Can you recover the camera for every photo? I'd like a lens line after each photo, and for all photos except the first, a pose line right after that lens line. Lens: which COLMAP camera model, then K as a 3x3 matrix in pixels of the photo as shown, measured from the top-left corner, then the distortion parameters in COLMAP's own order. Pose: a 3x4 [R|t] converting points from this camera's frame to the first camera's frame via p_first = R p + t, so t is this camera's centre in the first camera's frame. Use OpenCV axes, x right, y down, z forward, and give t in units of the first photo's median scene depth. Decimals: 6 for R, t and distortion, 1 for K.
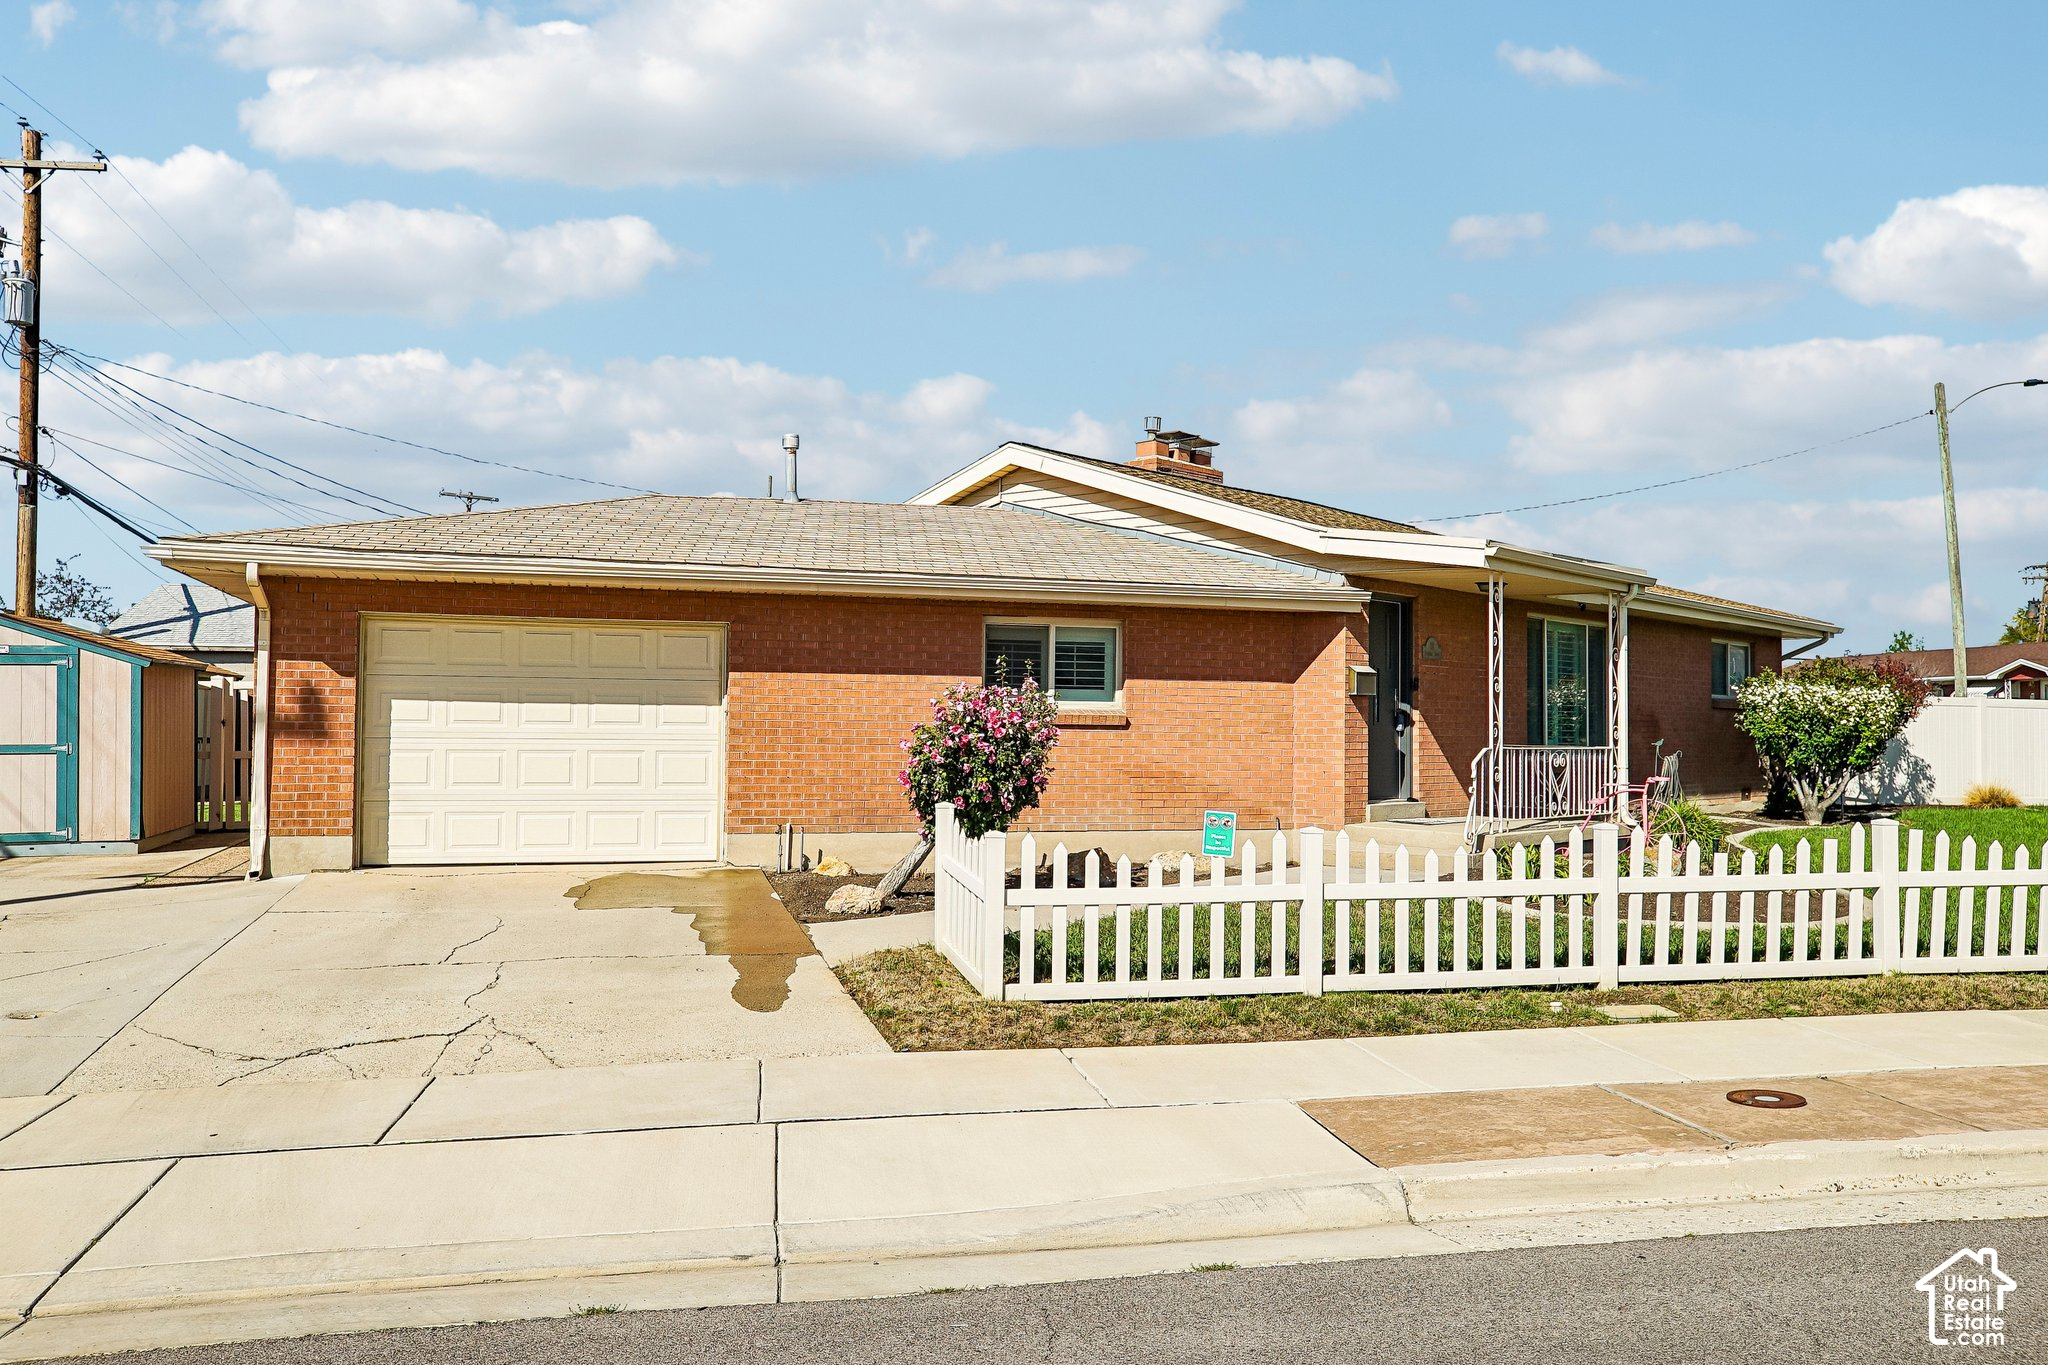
lens RADIAL K [[1735.1, 0, 1030.3], [0, 1735.1, 687.1], [0, 0, 1]] dist [0.005248, 0.020827]
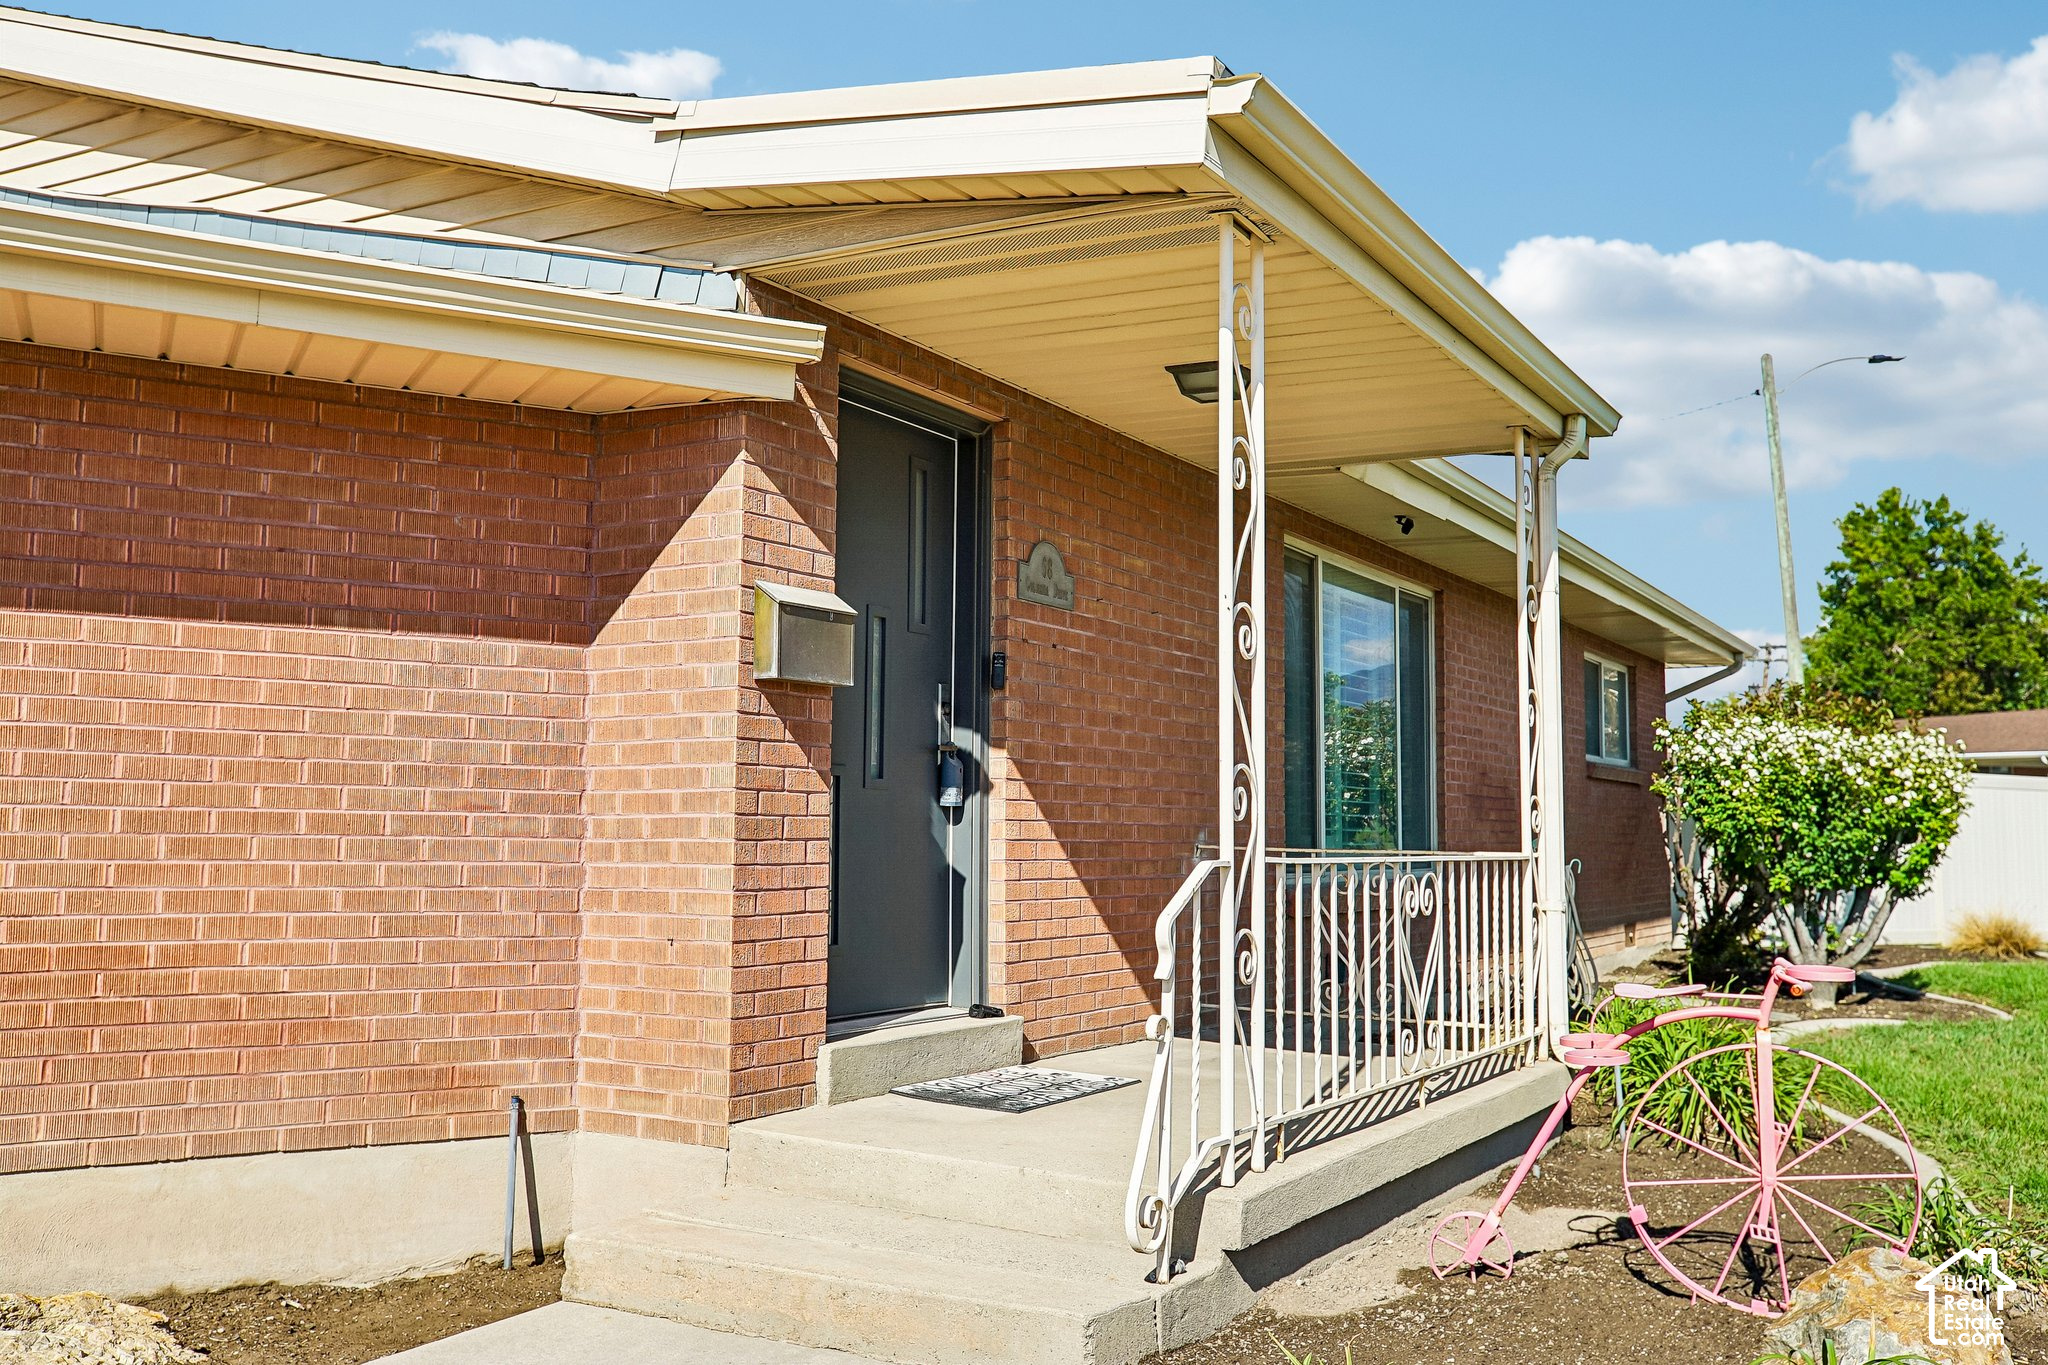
lens RADIAL K [[1864.5, 0, 1022.4], [0, 1864.5, 685.8], [0, 0, 1]] dist [-0.017922, 0.000000]
pose [[0.983801, 0.015333, 0.178606, 0.169085], [-0.005931, 0.998574, -0.053057, 0.021762], [-0.179165, 0.051138, 0.982489, 0.668182]]
